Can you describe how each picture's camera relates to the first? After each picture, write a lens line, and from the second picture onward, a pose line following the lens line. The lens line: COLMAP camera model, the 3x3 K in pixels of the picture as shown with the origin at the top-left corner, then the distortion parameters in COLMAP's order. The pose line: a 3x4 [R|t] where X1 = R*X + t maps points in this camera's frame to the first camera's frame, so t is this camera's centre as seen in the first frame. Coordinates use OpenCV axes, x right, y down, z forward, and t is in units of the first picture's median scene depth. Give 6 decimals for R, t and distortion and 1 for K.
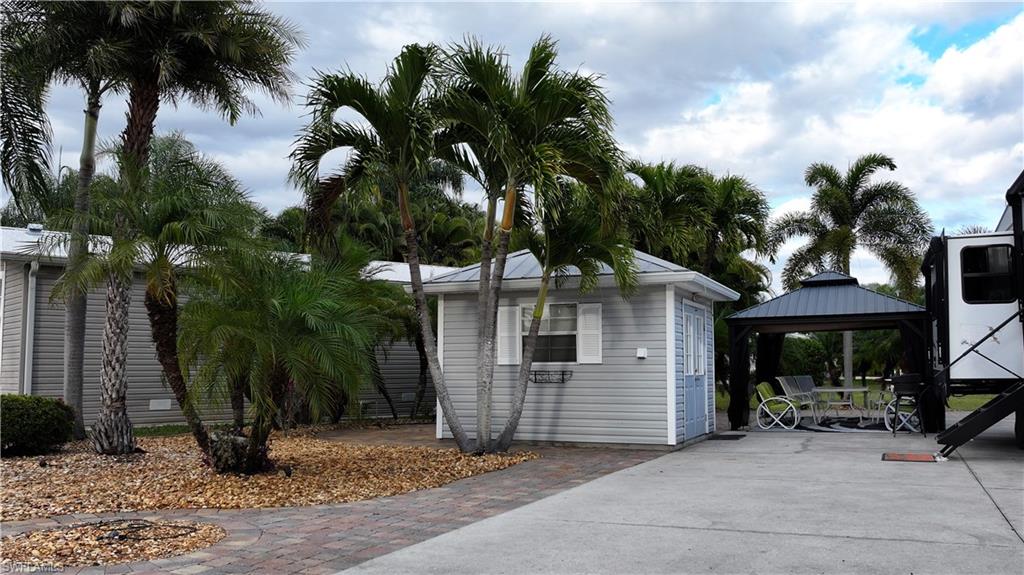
lens RADIAL K [[880.3, 0, 513.6], [0, 880.3, 288.4], [0, 0, 1]] dist [0.001058, -0.011366]
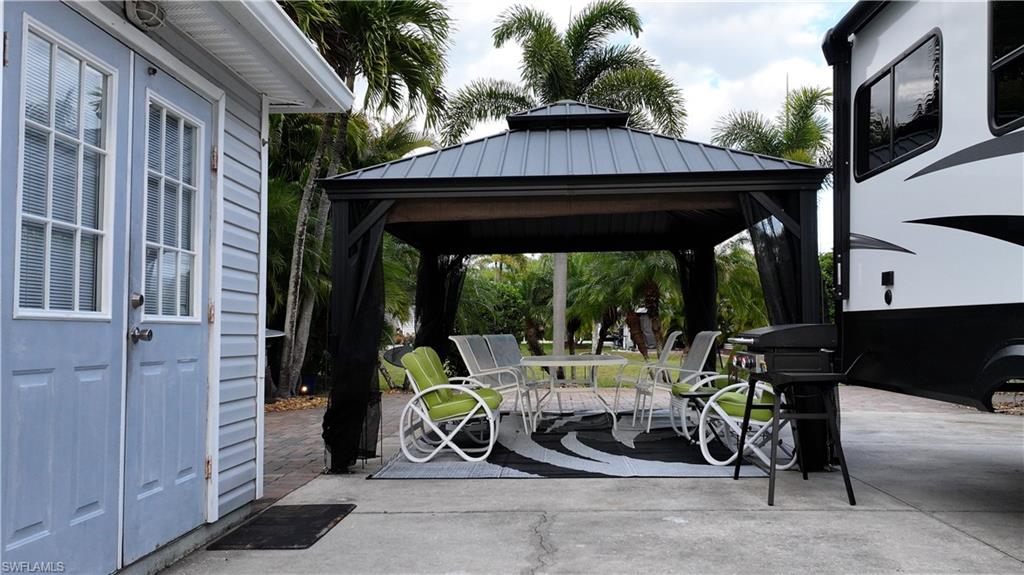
lens RADIAL K [[880.3, 0, 513.6], [0, 880.3, 288.4], [0, 0, 1]] dist [0.001058, -0.011366]
pose [[0.936981, 0.022936, 0.348627, 0.182795], [-0.033668, 0.999126, 0.024754, 0.068133], [-0.347755, -0.034932, 0.936935, 0.604874]]
